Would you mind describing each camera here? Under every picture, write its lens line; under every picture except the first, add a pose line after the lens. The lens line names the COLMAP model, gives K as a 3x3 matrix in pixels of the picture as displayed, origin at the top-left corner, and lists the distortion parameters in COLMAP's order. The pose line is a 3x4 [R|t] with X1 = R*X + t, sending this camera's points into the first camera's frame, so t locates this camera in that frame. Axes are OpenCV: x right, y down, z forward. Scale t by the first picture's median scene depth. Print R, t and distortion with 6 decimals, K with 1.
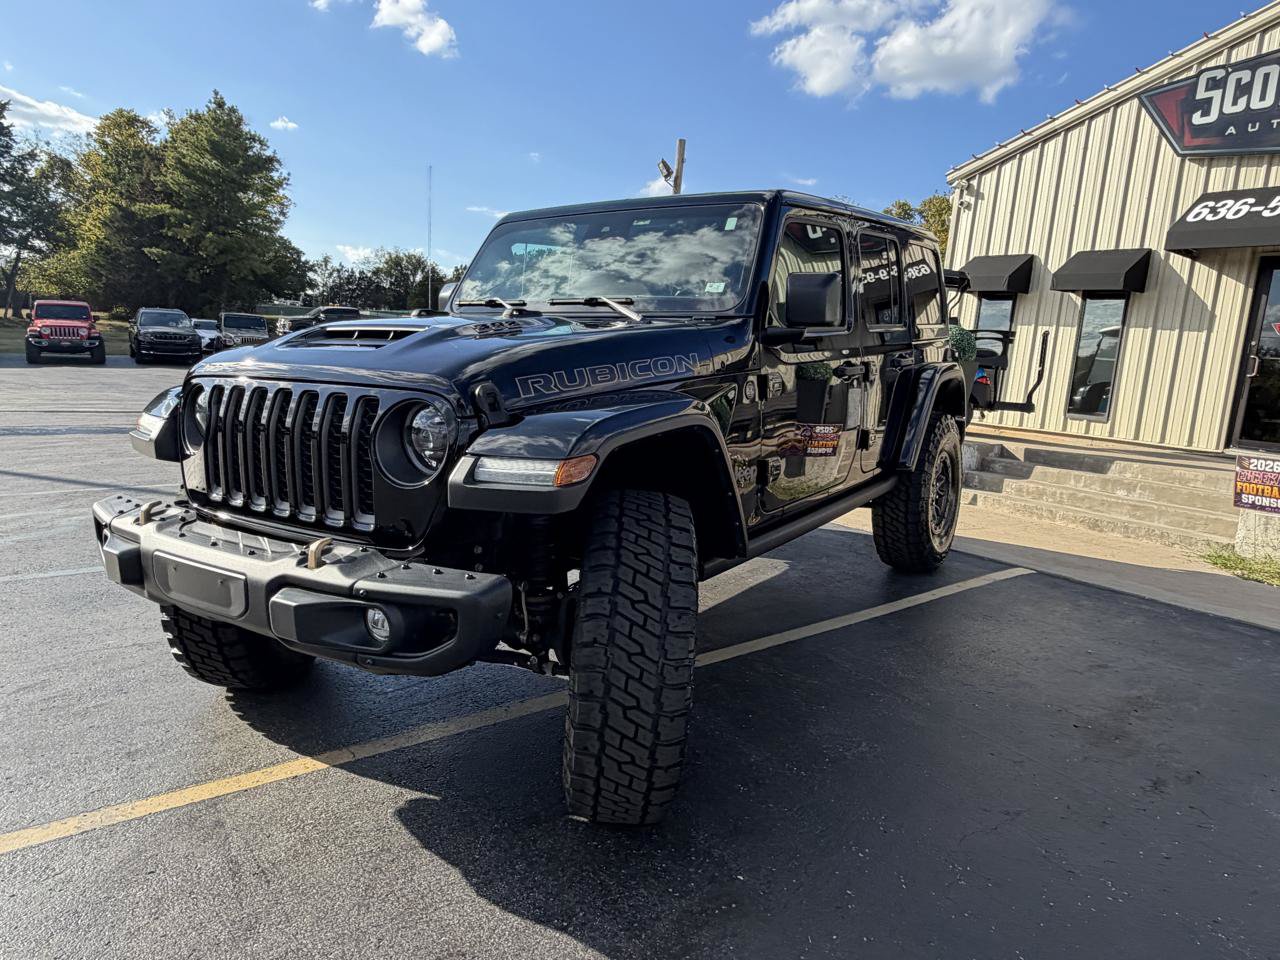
lens RADIAL K [[873.0, 0, 623.9], [0, 873.0, 462.3], [0, 0, 1]] dist [-0.001016, 0.003425]
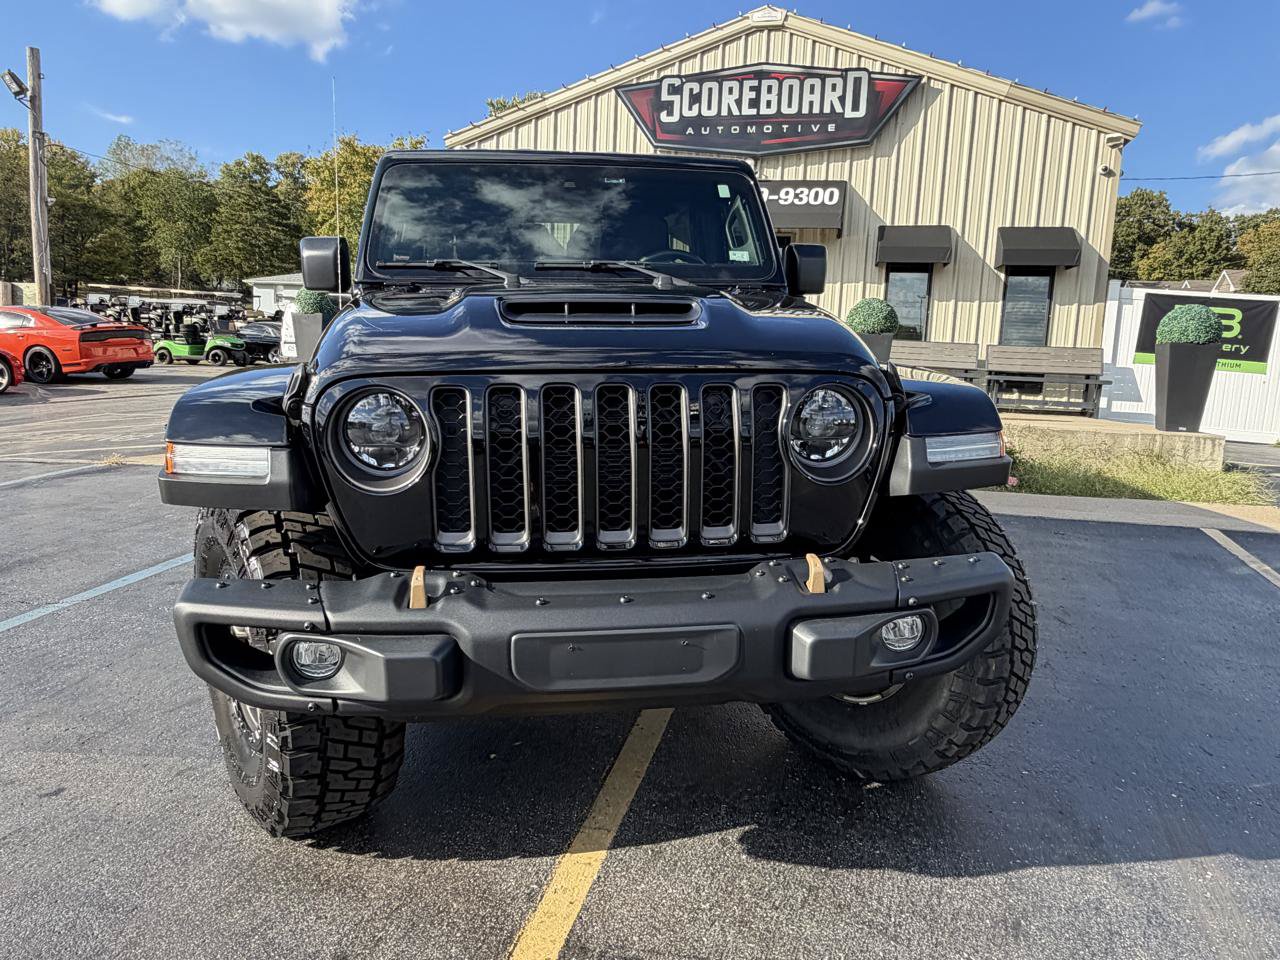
lens RADIAL K [[865.1, 0, 640.0], [0, 865.1, 480.0], [0, 0, 1]] dist [0.001173, 0.001027]
pose [[0.747119, -0.141019, 0.649559, -0.088194], [0.099061, 0.989945, 0.100977, -0.007360], [-0.657267, -0.011095, 0.753576, 0.043629]]
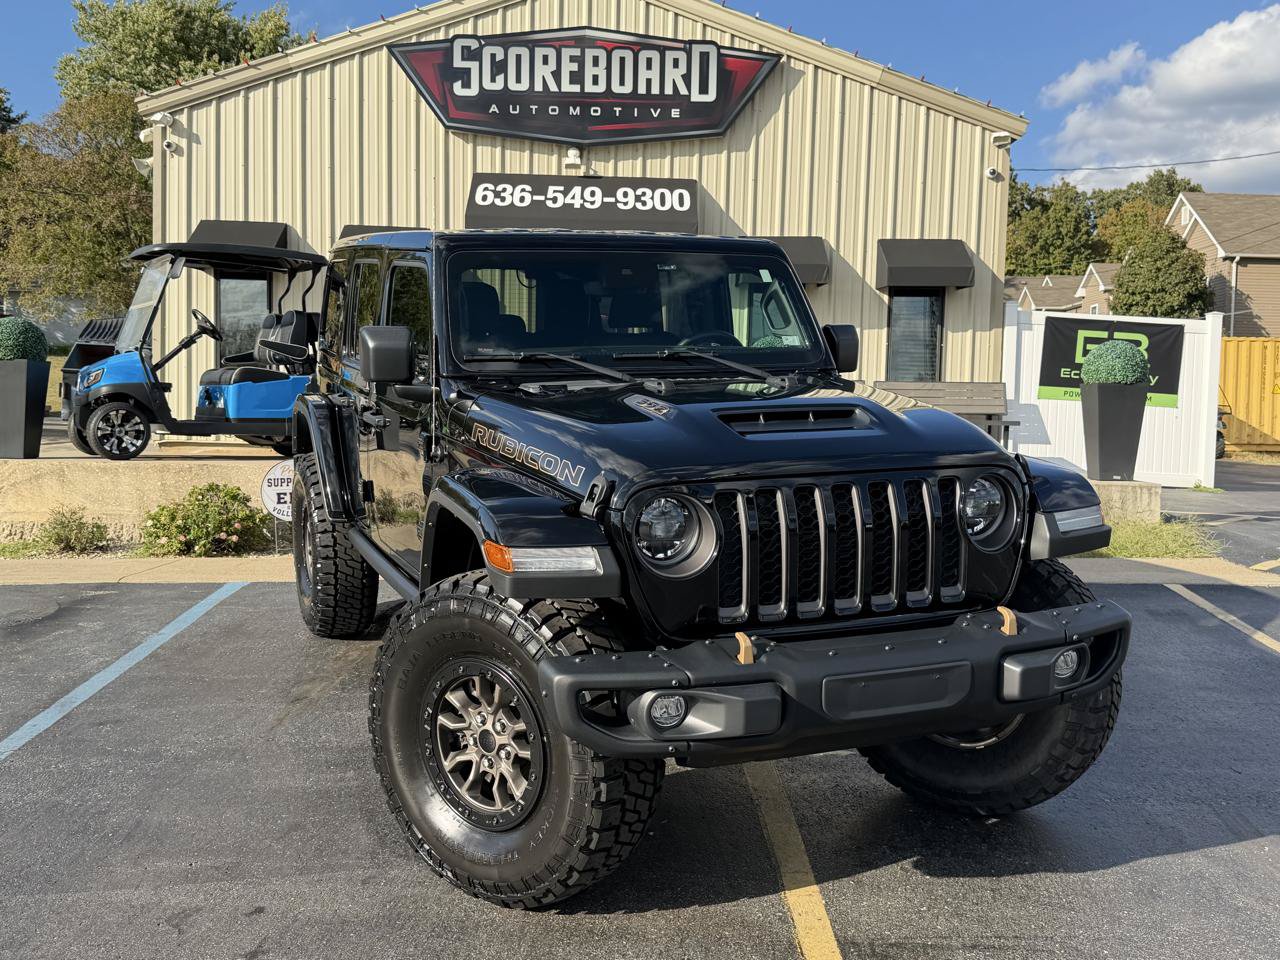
lens RADIAL K [[1278.0, 0, 640.0], [0, 1278.0, 480.0], [0, 0, 1]] dist [0.203760, -0.478630]
pose [[0.552515, -0.123980, 0.824230, -0.165326], [0.126519, 0.989892, 0.064088, -0.019786], [-0.823844, 0.068871, 0.562616, 0.040594]]
